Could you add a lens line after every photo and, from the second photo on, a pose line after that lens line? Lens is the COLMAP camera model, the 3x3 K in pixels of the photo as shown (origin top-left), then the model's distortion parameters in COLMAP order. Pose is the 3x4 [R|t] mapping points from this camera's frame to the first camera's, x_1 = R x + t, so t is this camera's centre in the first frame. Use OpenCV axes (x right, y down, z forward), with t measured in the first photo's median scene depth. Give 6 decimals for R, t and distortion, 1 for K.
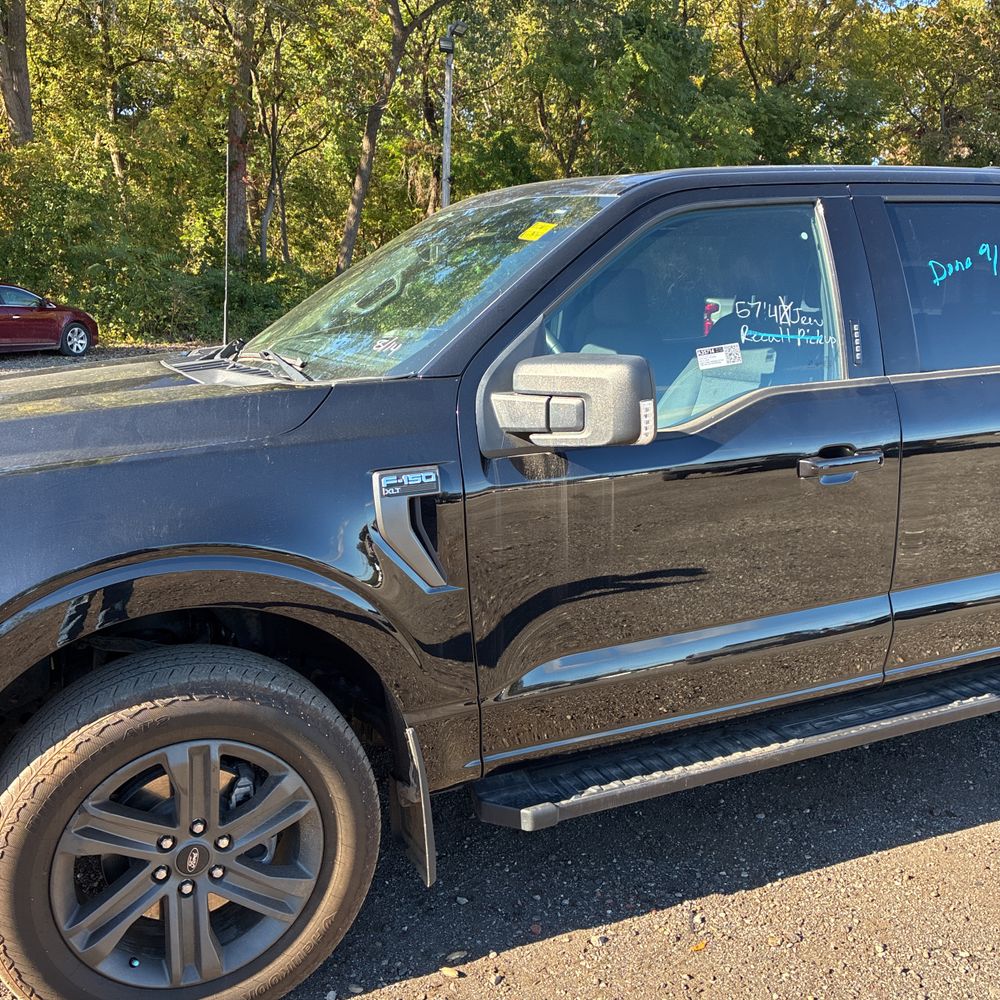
lens RADIAL K [[1017.1, 0, 494.6], [0, 1017.1, 503.7], [0, 0, 1]] dist [0.011283, 0.030428]
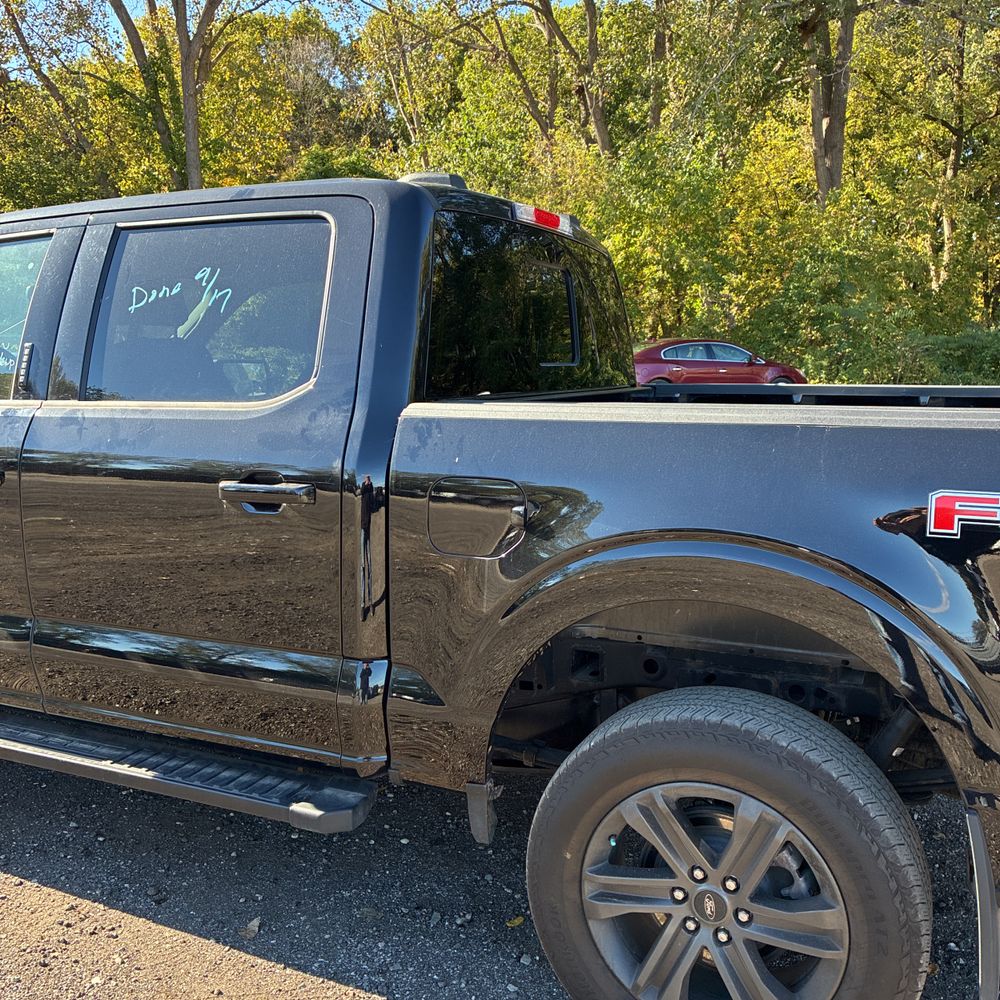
lens RADIAL K [[1017.1, 0, 494.6], [0, 1017.1, 503.7], [0, 0, 1]] dist [0.011283, 0.030428]
pose [[0.658191, 0.129568, -0.741618, 1.469322], [-0.170711, 0.985106, 0.020600, -0.124947], [0.733241, 0.113044, 0.670506, 0.679069]]
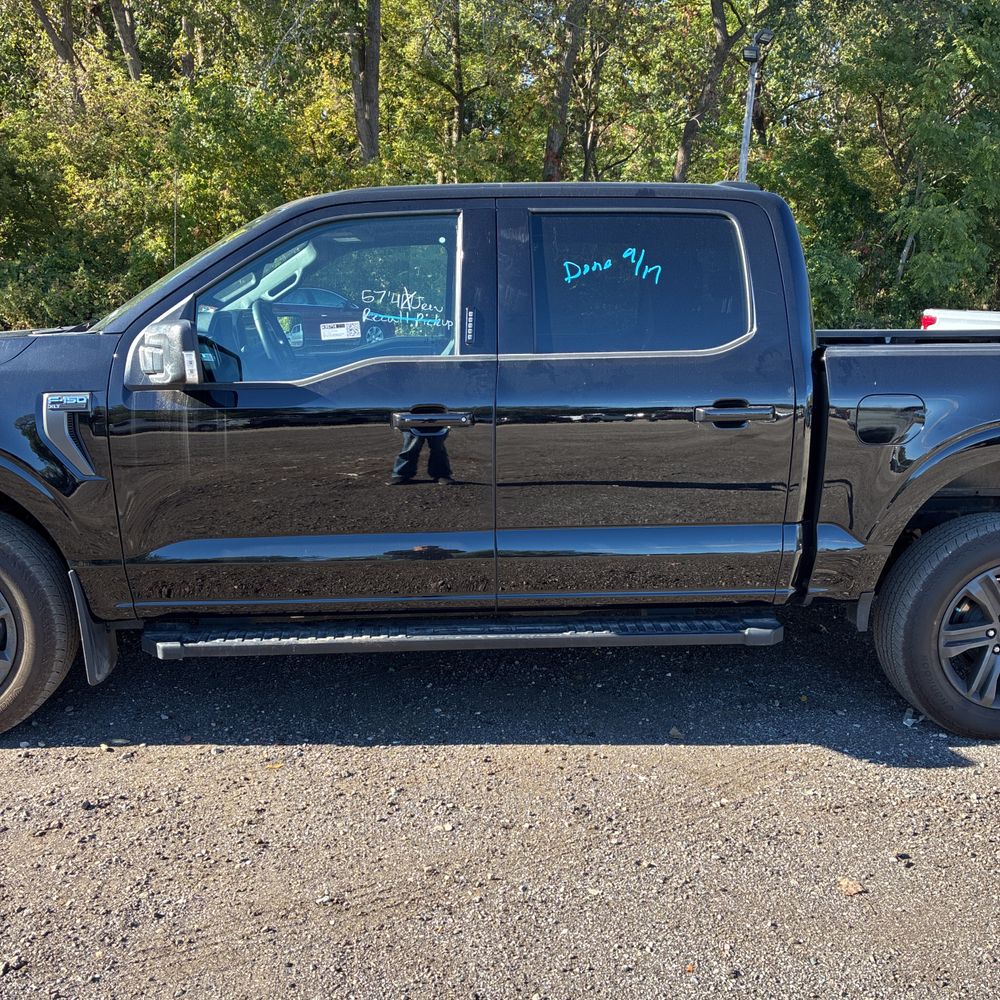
lens RADIAL K [[1002.9, 0, 502.2], [0, 1002.9, 518.4], [0, 0, 1]] dist [0.072063, -0.077673]
pose [[0.936641, 0.095117, -0.337130, 0.841152], [-0.093023, 0.995412, 0.022398, 0.046454], [0.337714, 0.010382, 0.941192, -0.149338]]
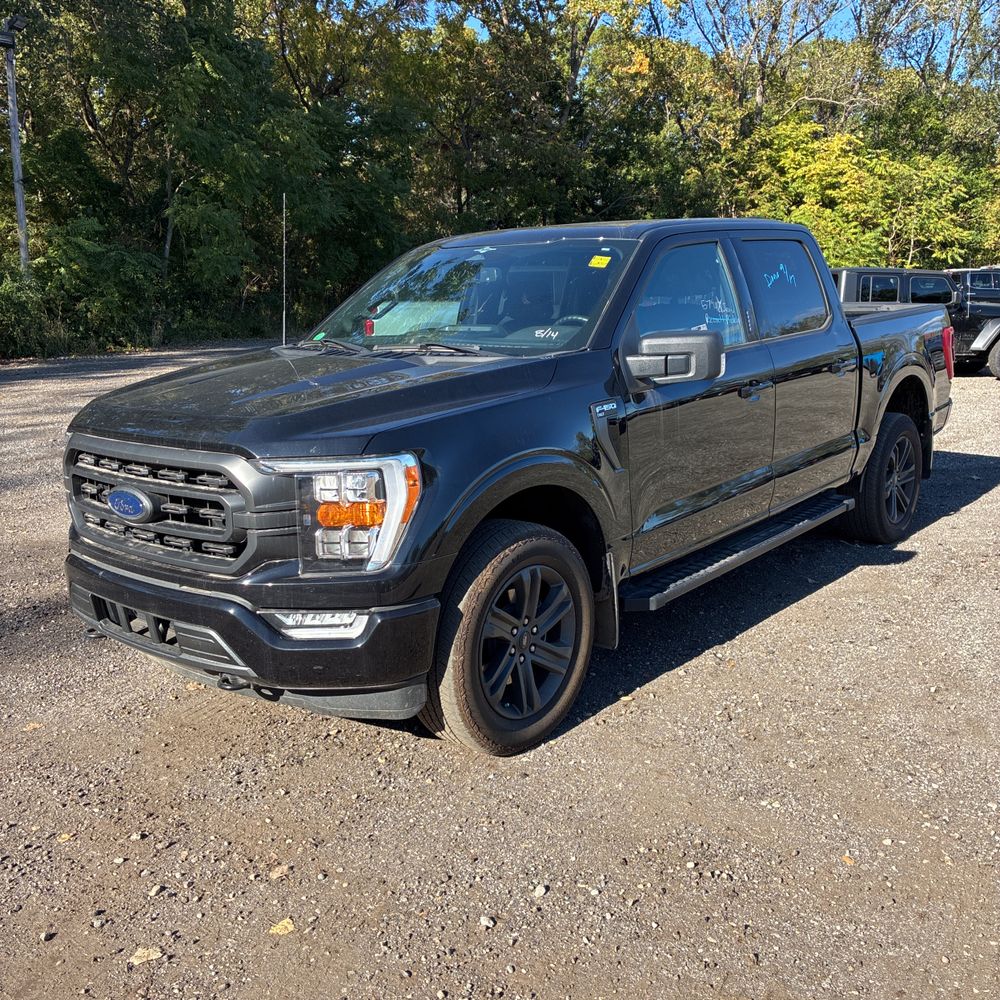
lens RADIAL K [[1017.1, 0, 494.6], [0, 1017.1, 503.7], [0, 0, 1]] dist [0.011283, 0.030428]
pose [[0.901871, -0.112221, 0.417176, -0.667881], [0.112552, 0.993359, 0.023896, 0.052113], [-0.417087, 0.025402, 0.908511, -0.335200]]
